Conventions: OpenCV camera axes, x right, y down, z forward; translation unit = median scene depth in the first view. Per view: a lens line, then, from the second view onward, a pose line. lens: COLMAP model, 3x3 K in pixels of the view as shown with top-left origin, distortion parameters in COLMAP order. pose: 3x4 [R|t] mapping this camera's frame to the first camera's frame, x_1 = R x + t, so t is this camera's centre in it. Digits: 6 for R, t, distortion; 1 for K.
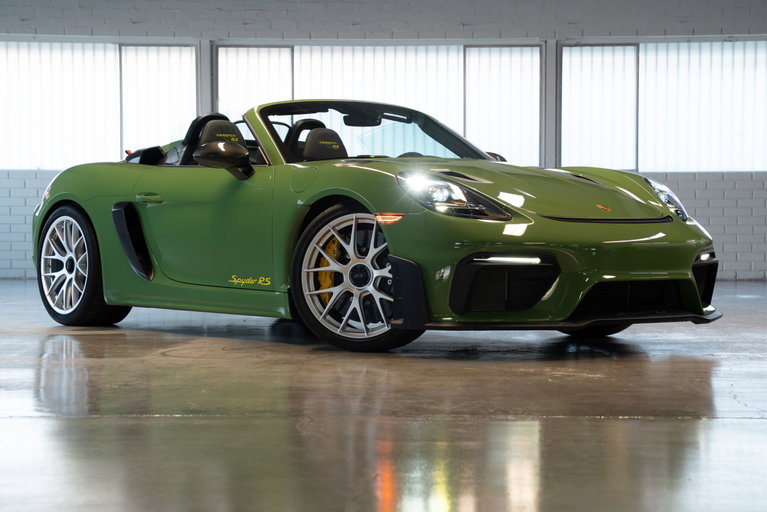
lens RADIAL K [[1558.7, 0, 383.5], [0, 1558.7, 256.0], [0, 0, 1]] dist [0.271371, 0.095980]
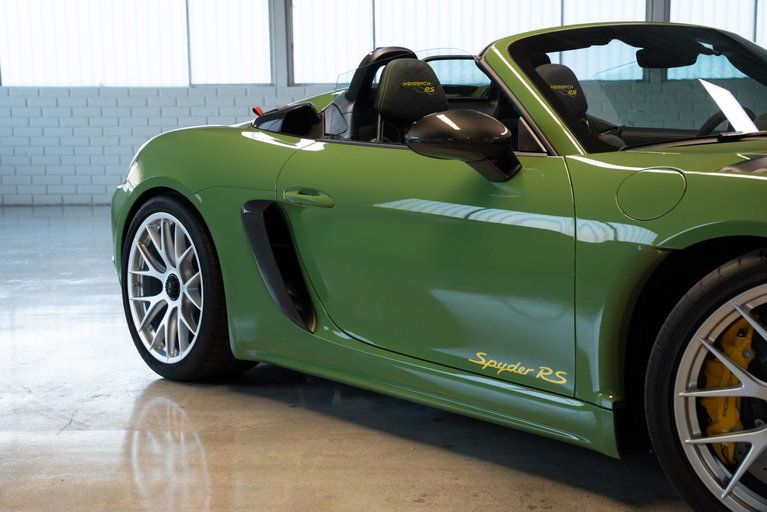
lens RADIAL K [[1296.5, 0, 383.5], [0, 1296.5, 256.0], [0, 0, 1]] dist [0.161469, 0.296167]
pose [[0.999842, -0.017742, -0.001277, -0.111956], [0.017782, 0.995065, 0.097620, -0.058448], [-0.000461, -0.097627, 0.995223, 0.470119]]
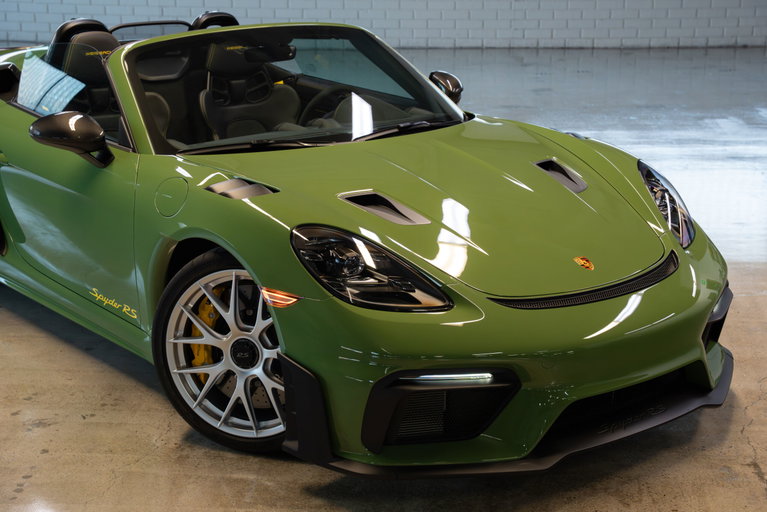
lens RADIAL K [[1339.7, 0, 385.5], [0, 1339.7, 256.5], [0, 0, 1]] dist [0.169913, 0.328362]
pose [[0.999954, 0.002652, 0.009252, 0.034382], [-0.004898, 0.967694, 0.252081, -0.146530], [-0.008284, -0.252115, 0.967662, 0.317080]]
